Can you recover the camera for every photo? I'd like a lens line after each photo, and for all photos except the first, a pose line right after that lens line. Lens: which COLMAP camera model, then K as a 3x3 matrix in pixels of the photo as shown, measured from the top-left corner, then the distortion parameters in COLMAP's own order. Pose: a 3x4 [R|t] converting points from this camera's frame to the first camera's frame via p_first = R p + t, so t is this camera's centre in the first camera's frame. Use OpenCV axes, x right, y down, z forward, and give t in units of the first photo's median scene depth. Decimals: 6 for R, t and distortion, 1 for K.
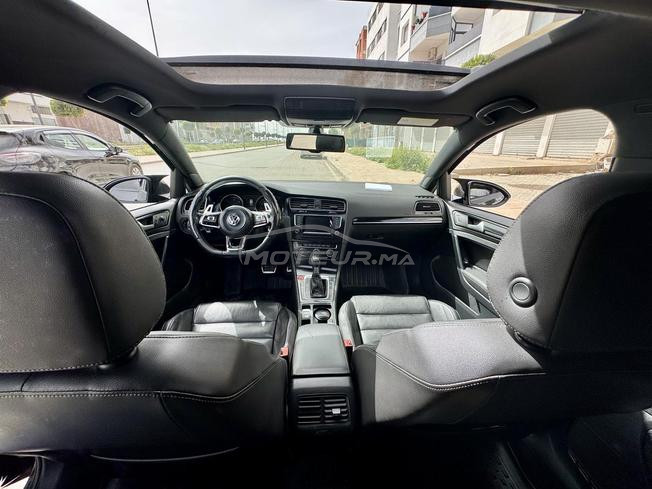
lens RADIAL K [[260.8, 0, 326.0], [0, 260.8, 244.5], [0, 0, 1]] dist [-0.001187, -0.000210]
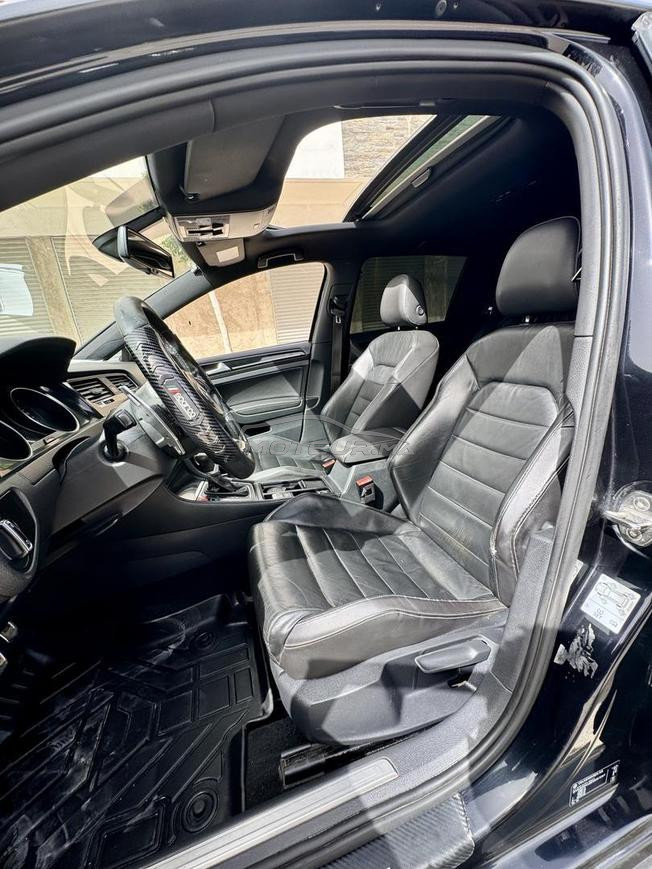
lens RADIAL K [[347.7, 0, 326.0], [0, 347.7, 434.5], [0, 0, 1]] dist [-0.001187, -0.000210]
pose [[-0.218851, -0.250970, 0.942931, -0.099594], [0.433269, 0.840872, 0.324366, -0.013018], [-0.874290, 0.479530, -0.075288, 0.094578]]
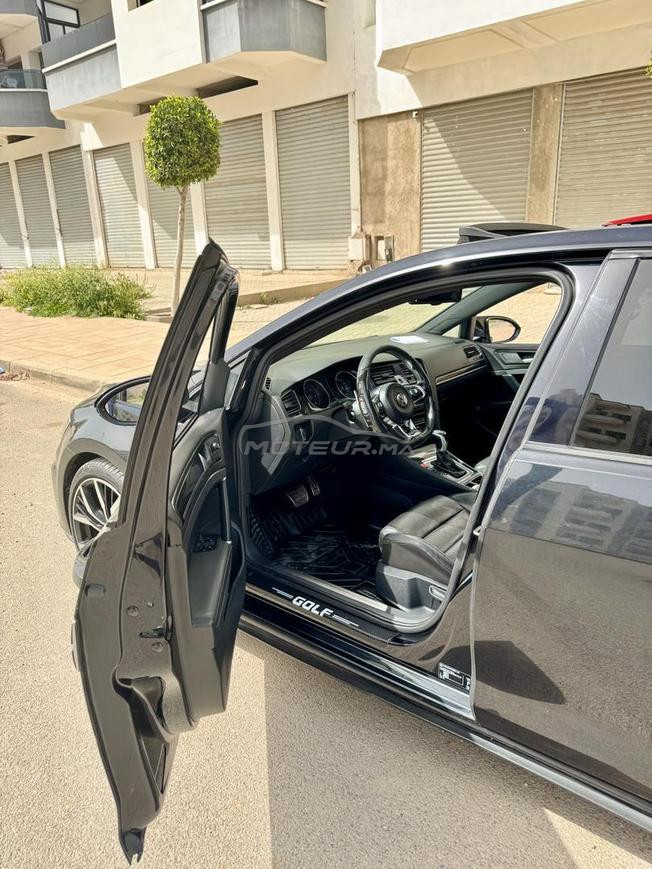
lens RADIAL K [[626.3, 0, 326.0], [0, 626.3, 434.5], [0, 0, 1]] dist [-0.009717, -0.003430]
pose [[0.690111, -0.230587, 0.685986, -0.185750], [0.283775, 0.958192, 0.036604, -0.012086], [-0.665747, 0.169405, 0.726693, -0.016136]]
